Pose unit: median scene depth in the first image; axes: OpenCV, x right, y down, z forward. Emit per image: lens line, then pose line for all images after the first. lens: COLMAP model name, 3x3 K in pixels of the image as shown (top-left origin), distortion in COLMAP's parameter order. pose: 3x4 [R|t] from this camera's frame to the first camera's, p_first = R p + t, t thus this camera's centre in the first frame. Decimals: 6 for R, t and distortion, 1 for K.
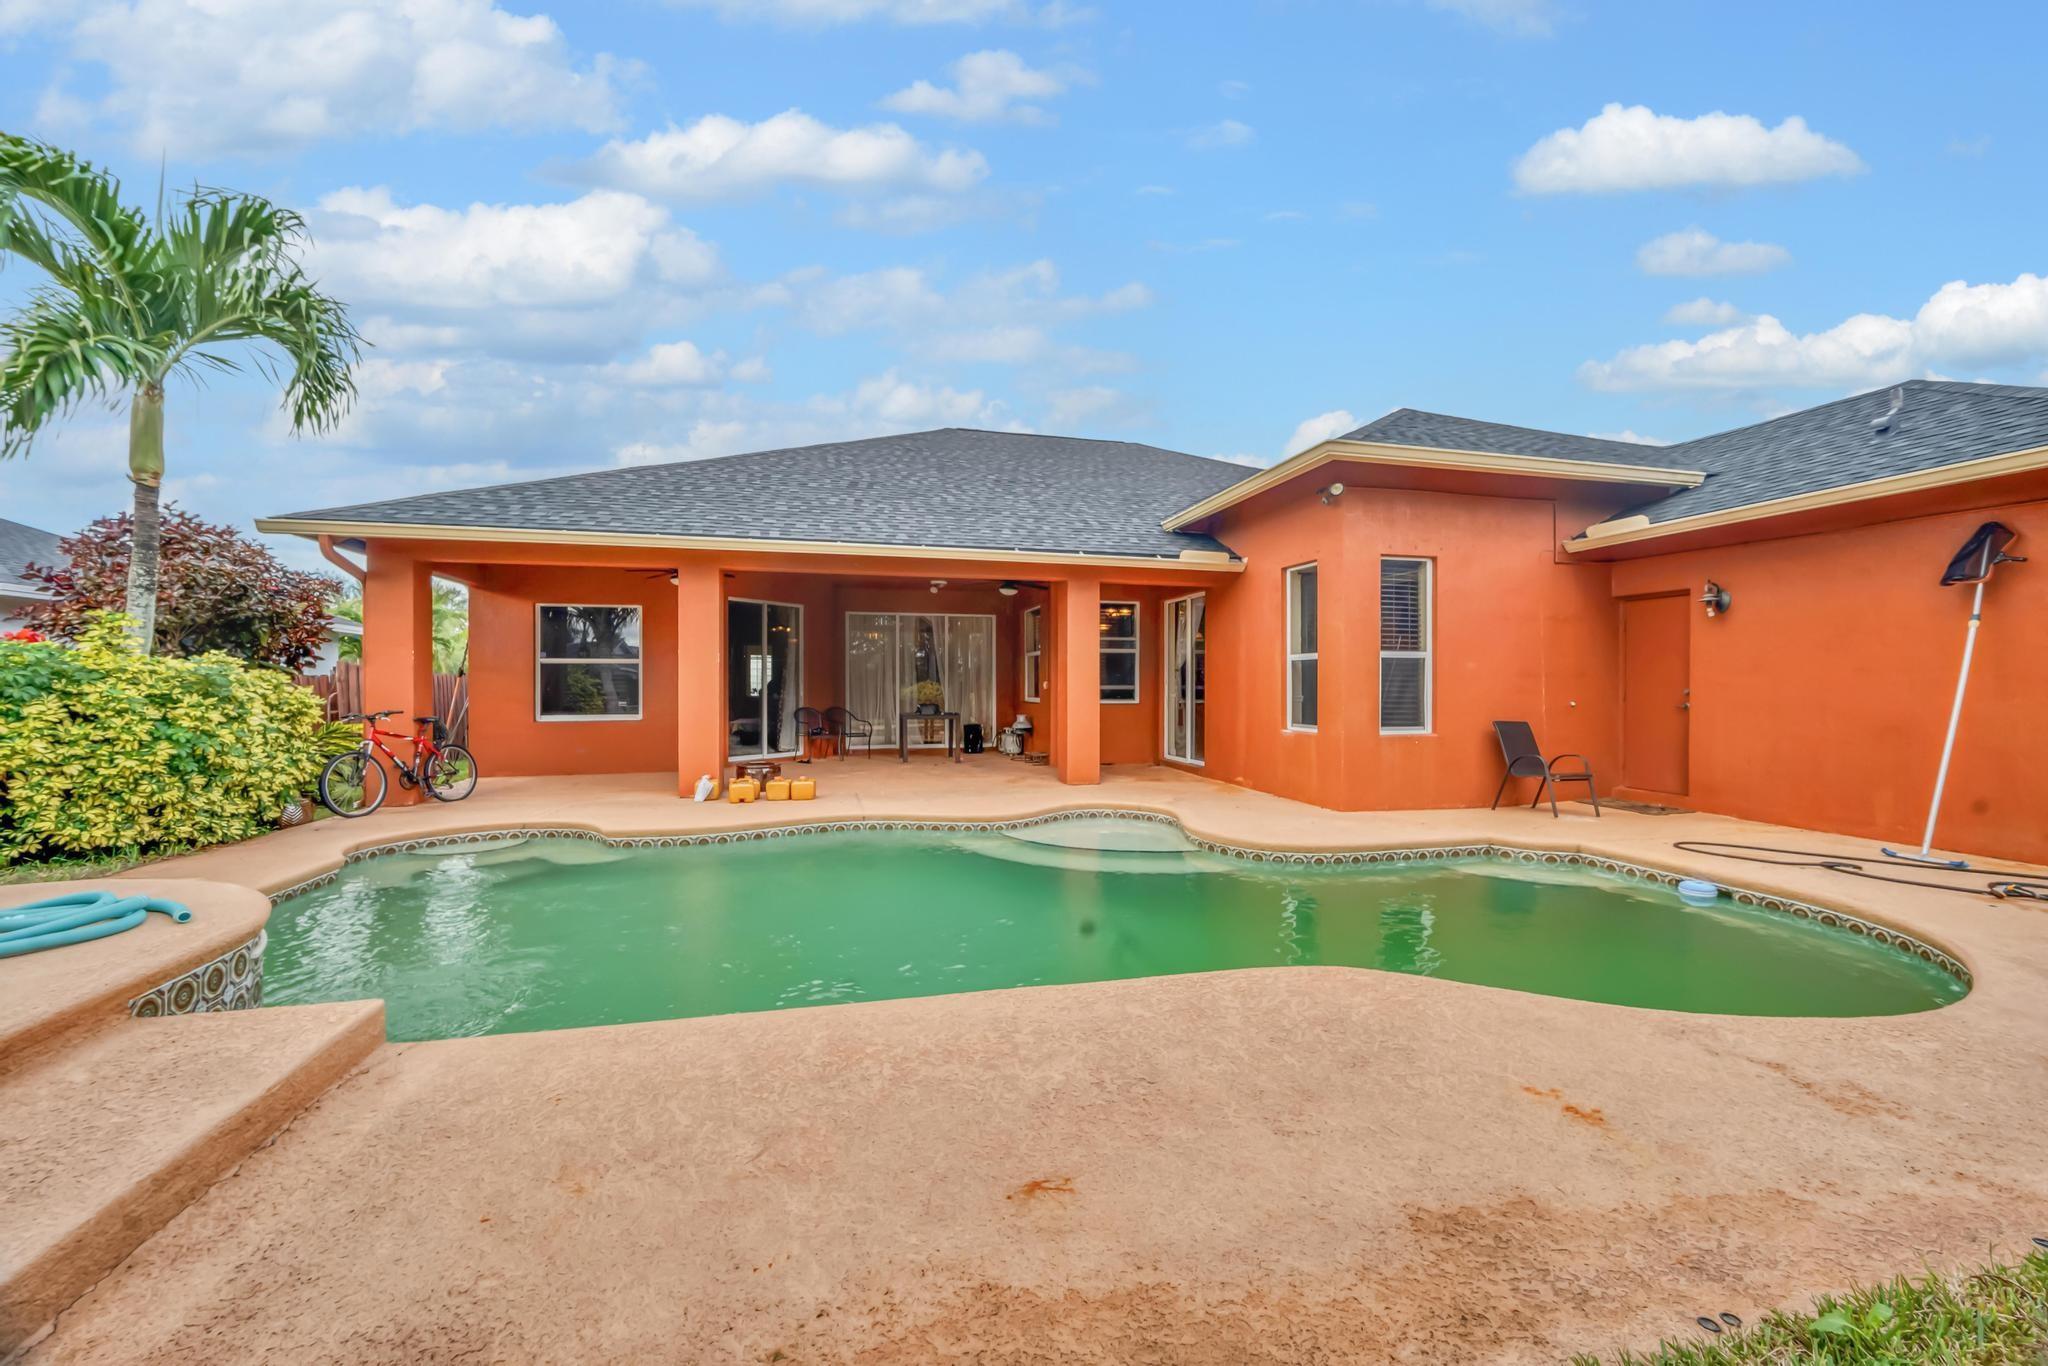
lens RADIAL K [[799.6, 0, 1024.0], [0, 799.6, 683.0], [0, 0, 1]] dist [0.001176, 0.000256]
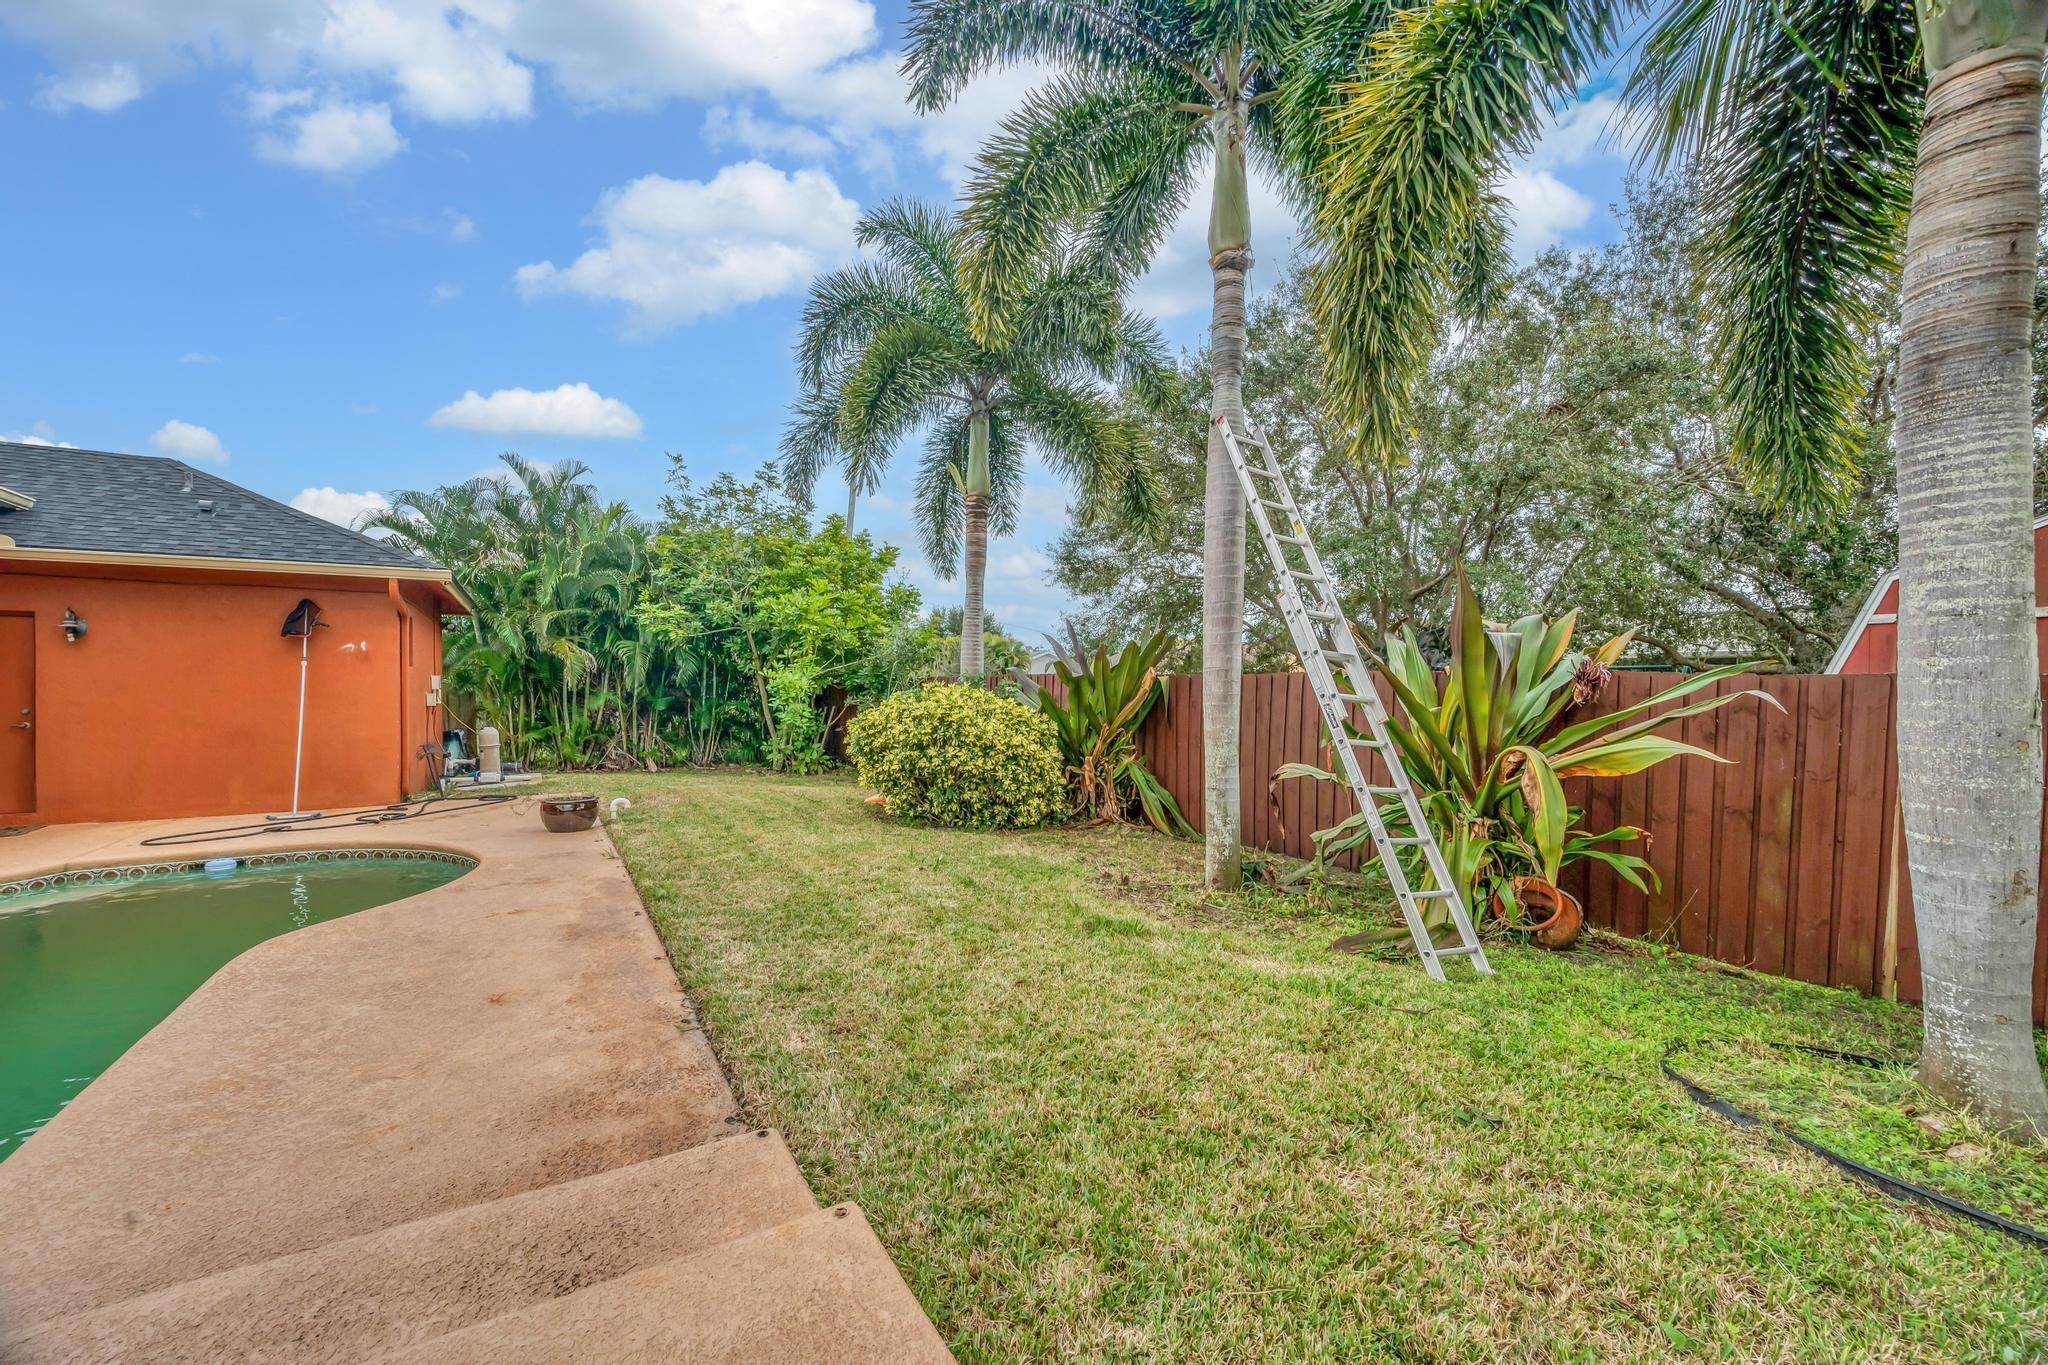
lens RADIAL K [[799.6, 0, 1024.0], [0, 799.6, 682.5], [0, 0, 1]] dist [0.001176, 0.000256]
pose [[-0.300103, -0.003904, 0.953899, -0.728029], [-0.001524, 0.999992, 0.003613, -0.043478], [-0.953906, -0.000369, -0.300107, 0.127218]]
